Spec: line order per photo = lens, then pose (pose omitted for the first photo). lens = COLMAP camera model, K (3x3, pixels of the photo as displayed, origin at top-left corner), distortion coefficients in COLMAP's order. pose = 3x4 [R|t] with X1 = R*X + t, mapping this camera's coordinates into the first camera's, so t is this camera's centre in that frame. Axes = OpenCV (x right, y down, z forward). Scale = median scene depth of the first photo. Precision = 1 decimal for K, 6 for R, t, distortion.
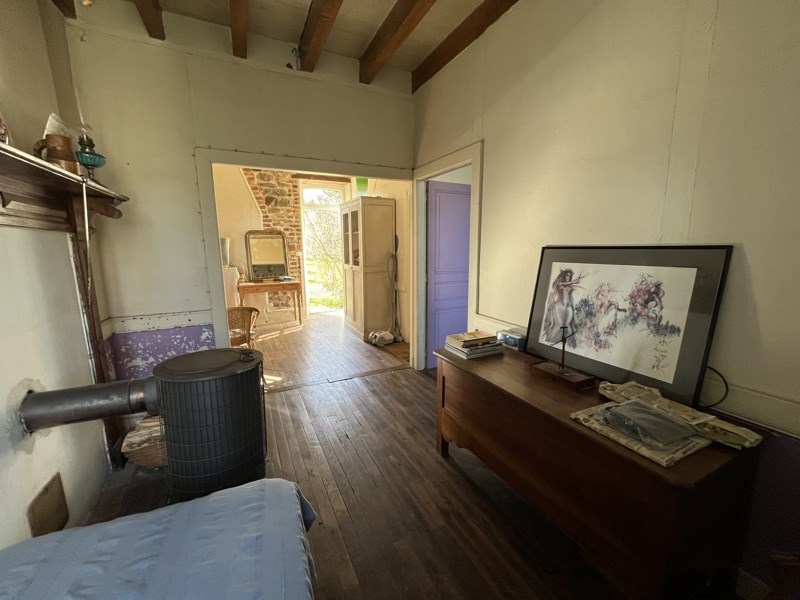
lens RADIAL K [[320.5, 0, 398.7], [0, 320.5, 297.5], [0, 0, 1]] dist [-0.000755, -0.000167]
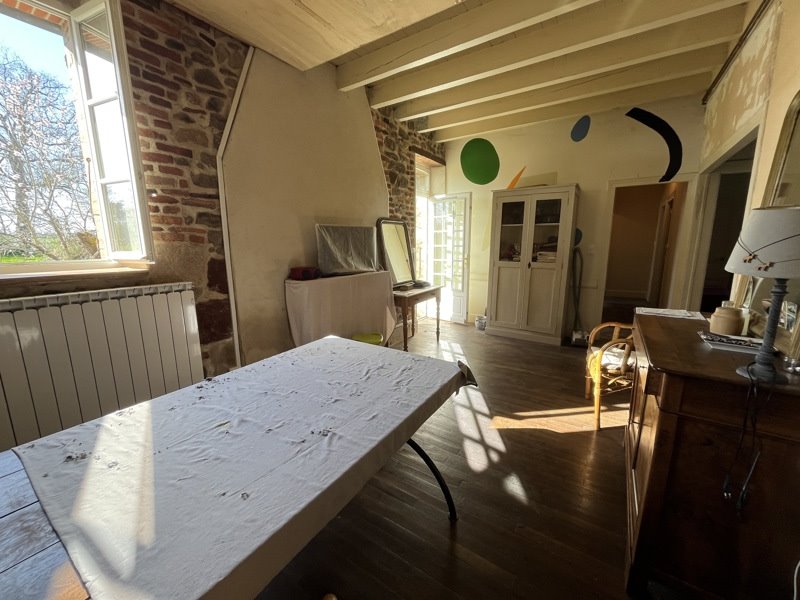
lens RADIAL K [[320.5, 0, 395.0], [0, 320.5, 303.8], [0, 0, 1]] dist [-0.000755, -0.000167]
pose [[0.868330, -0.098356, 0.486137, -0.769513], [0.092649, 0.995054, 0.035833, -0.040036], [-0.487257, 0.013925, 0.873148, 0.354874]]
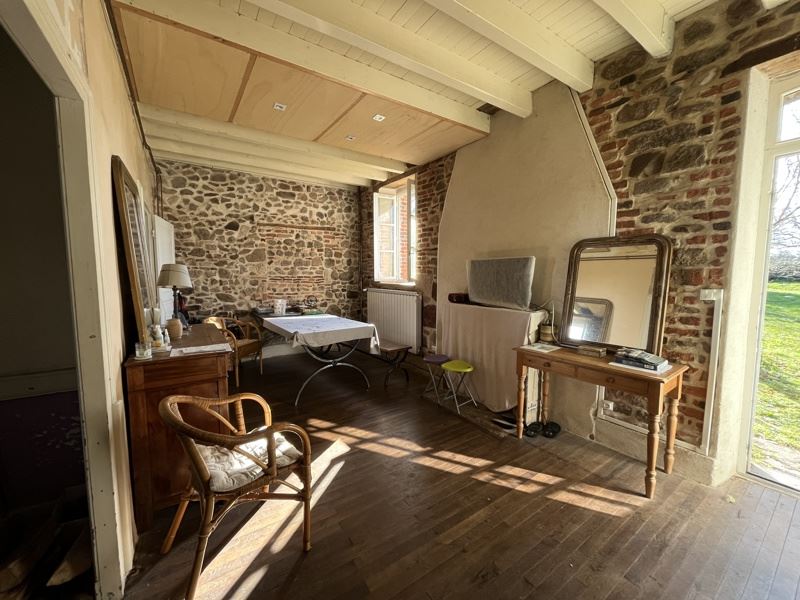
lens RADIAL K [[320.5, 0, 397.7], [0, 320.5, 300.0], [0, 0, 1]] dist [-0.000755, -0.000167]
pose [[0.138636, 0.092733, -0.985992, -0.019429], [-0.163413, 0.984101, 0.069579, -0.103203], [0.976768, 0.151477, 0.151586, 0.641649]]
